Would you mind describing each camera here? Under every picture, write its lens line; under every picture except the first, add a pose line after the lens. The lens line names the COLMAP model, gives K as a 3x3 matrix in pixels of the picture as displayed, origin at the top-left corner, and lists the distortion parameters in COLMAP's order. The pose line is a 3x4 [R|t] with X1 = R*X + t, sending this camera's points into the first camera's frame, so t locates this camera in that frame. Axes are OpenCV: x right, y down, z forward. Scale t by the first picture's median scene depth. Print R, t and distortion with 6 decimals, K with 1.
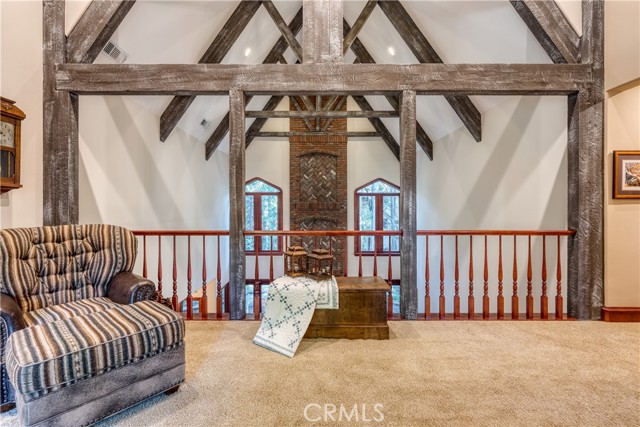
lens RADIAL K [[290.1, 0, 319.4], [0, 290.1, 210.0], [0, 0, 1]] dist [-0.003386, 0.000049]
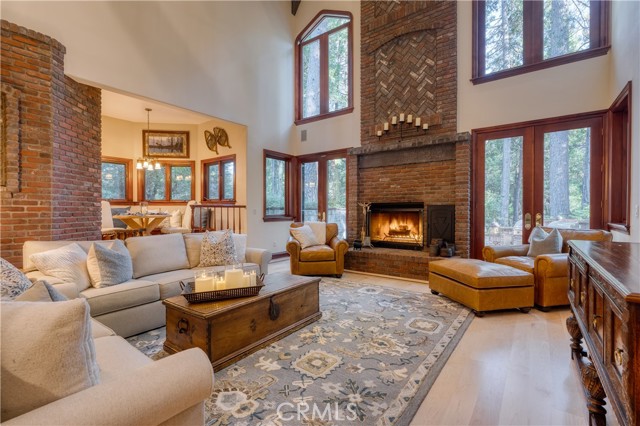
lens RADIAL K [[290.1, 0, 319.4], [0, 290.1, 209.5], [0, 0, 1]] dist [-0.003386, 0.000049]
pose [[0.806626, -0.001430, -0.591060, 0.206070], [0.002662, 0.999996, 0.001213, 0.382633], [0.591056, -0.002552, 0.806626, 0.422616]]
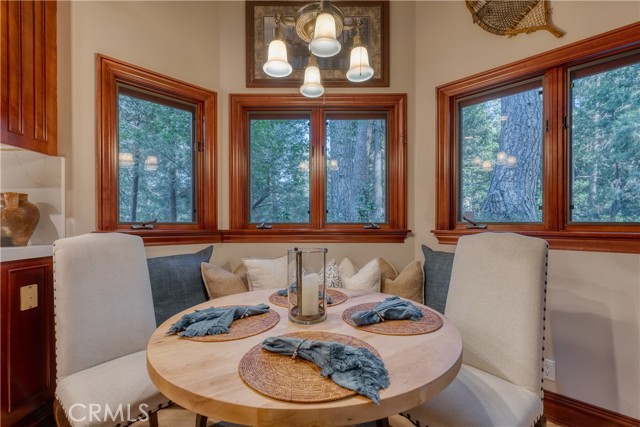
lens RADIAL K [[293.4, 0, 318.3], [0, 293.4, 224.3], [0, 0, 1]] dist [-0.000903, 0.000082]
pose [[0.726072, -0.000739, -0.687618, -0.398281], [-0.002071, 0.999993, -0.003261, 0.358740], [0.687615, 0.003792, 0.726065, 0.626390]]
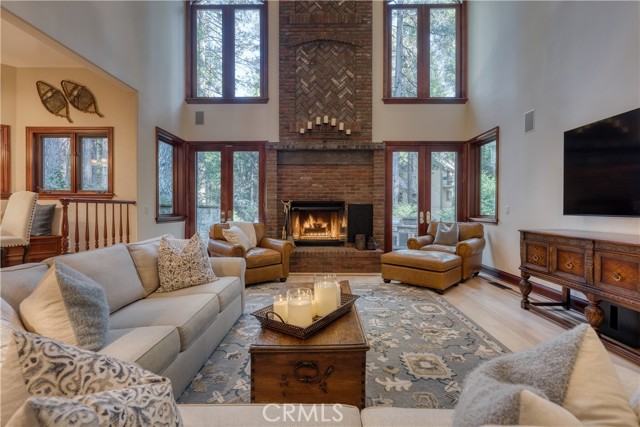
lens RADIAL K [[290.1, 0, 319.4], [0, 290.1, 210.0], [0, 0, 1]] dist [-0.003386, 0.000049]
pose [[0.999969, 0.004192, -0.006623, -0.010342], [-0.004151, 0.999972, 0.006229, 0.384174], [0.006649, -0.006201, 0.999959, 0.384187]]
